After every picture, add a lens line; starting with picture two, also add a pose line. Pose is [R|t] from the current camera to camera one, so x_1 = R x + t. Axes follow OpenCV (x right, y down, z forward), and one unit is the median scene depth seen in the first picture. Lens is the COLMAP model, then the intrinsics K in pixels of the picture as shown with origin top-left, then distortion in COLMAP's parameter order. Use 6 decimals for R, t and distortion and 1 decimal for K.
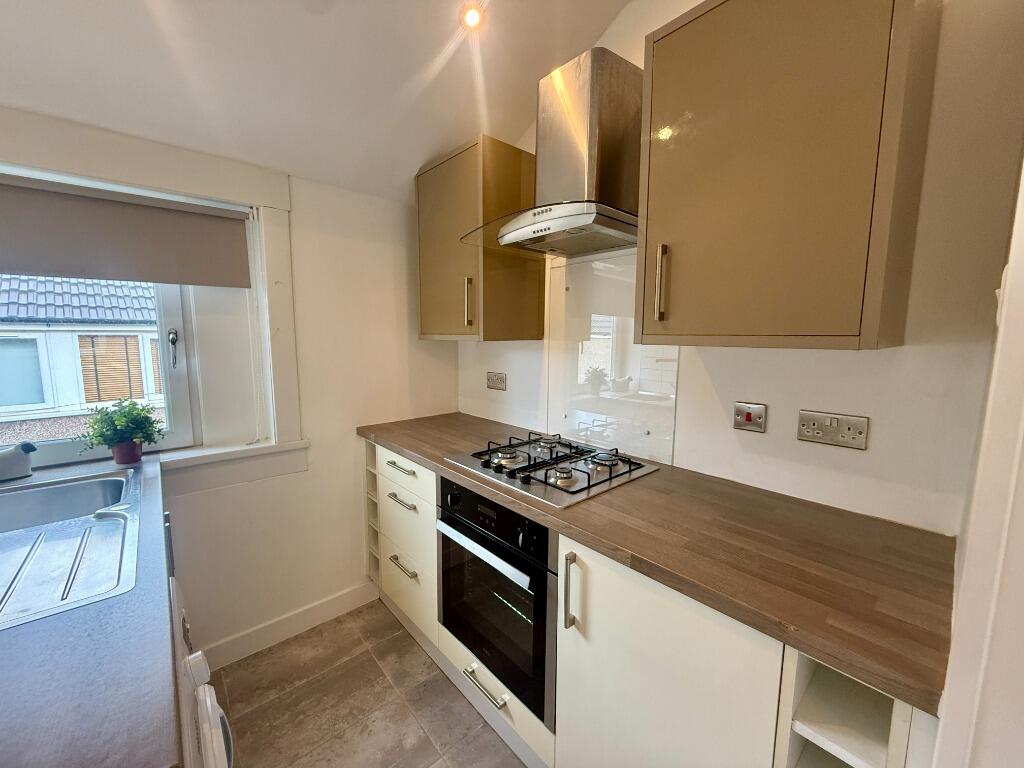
lens RADIAL K [[408.1, 0, 512.5], [0, 408.1, 385.6], [0, 0, 1]] dist [-0.000437, 0.000165]
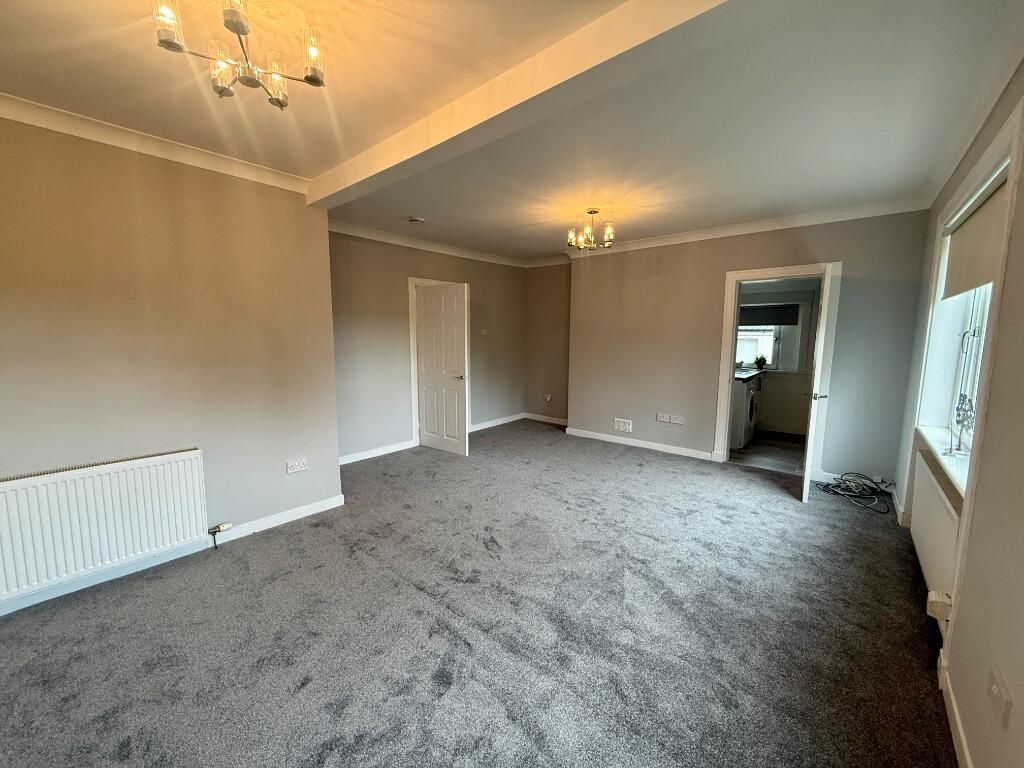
lens RADIAL K [[408.1, 0, 510.4], [0, 408.1, 381.4], [0, 0, 1]] dist [-0.000437, 0.000165]
pose [[0.145333, 0.113934, -0.982801, 2.536961], [-0.123176, 0.987703, 0.096287, 0.201295], [0.981685, 0.107064, 0.157580, -1.939567]]
